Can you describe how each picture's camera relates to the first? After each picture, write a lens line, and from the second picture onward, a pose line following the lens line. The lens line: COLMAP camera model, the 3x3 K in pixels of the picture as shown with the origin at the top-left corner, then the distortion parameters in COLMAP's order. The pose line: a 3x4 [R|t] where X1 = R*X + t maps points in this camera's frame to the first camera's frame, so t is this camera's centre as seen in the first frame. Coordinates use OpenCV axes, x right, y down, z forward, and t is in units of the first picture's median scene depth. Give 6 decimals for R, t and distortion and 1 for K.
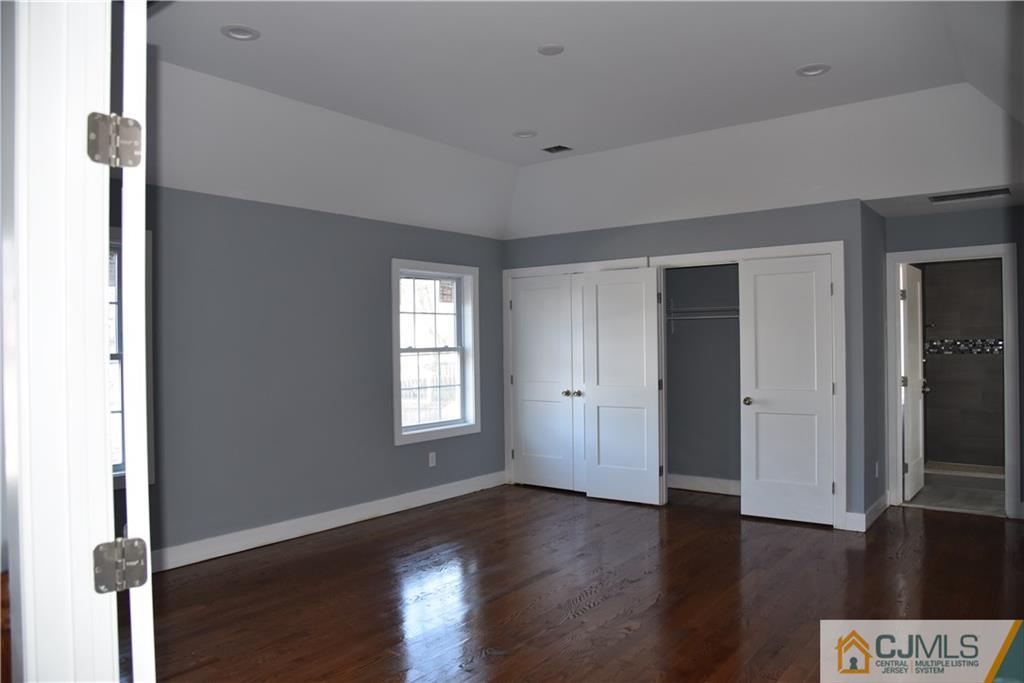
lens RADIAL K [[707.2, 0, 517.6], [0, 707.2, 340.8], [0, 0, 1]] dist [-0.094800, 0.056933]
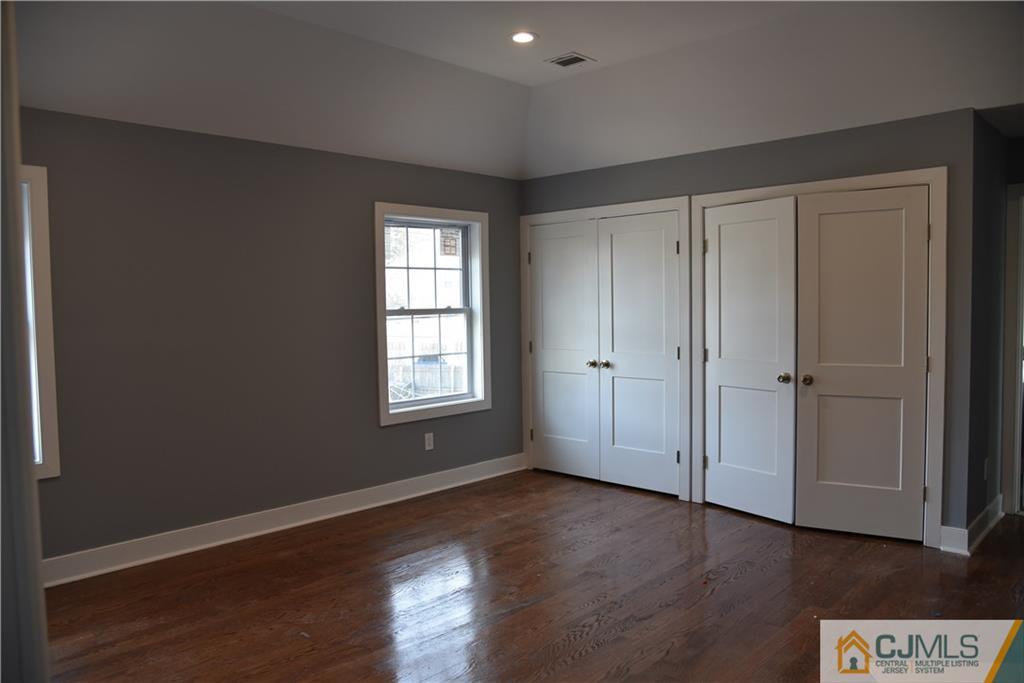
lens RADIAL K [[735.0, 0, 512.0], [0, 735.0, 341.5], [0, 0, 1]] dist [-0.094121, 0.068968]
pose [[0.994451, 0.003540, -0.105144, 0.066887], [0.002394, 0.998413, 0.056257, -0.000796], [0.105176, -0.056196, 0.992864, 0.137830]]
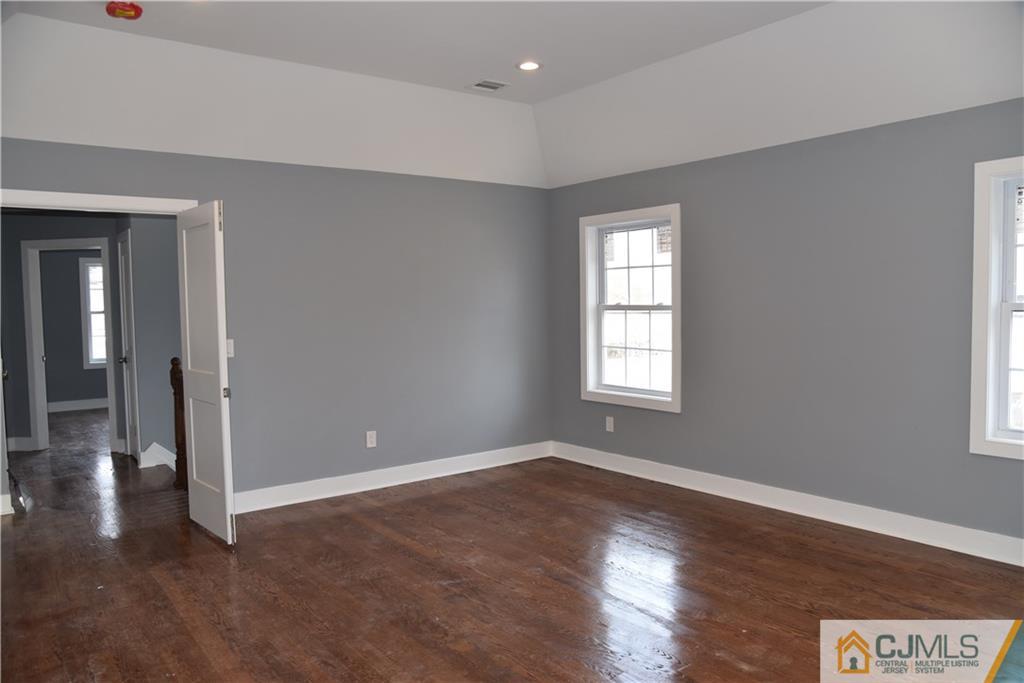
lens RADIAL K [[707.2, 0, 517.6], [0, 707.2, 340.8], [0, 0, 1]] dist [-0.094800, 0.056933]
pose [[-0.202885, 0.074201, -0.976387, 0.778585], [0.019523, 0.997233, 0.071729, -0.012834], [0.979008, -0.004509, -0.203773, 1.017437]]
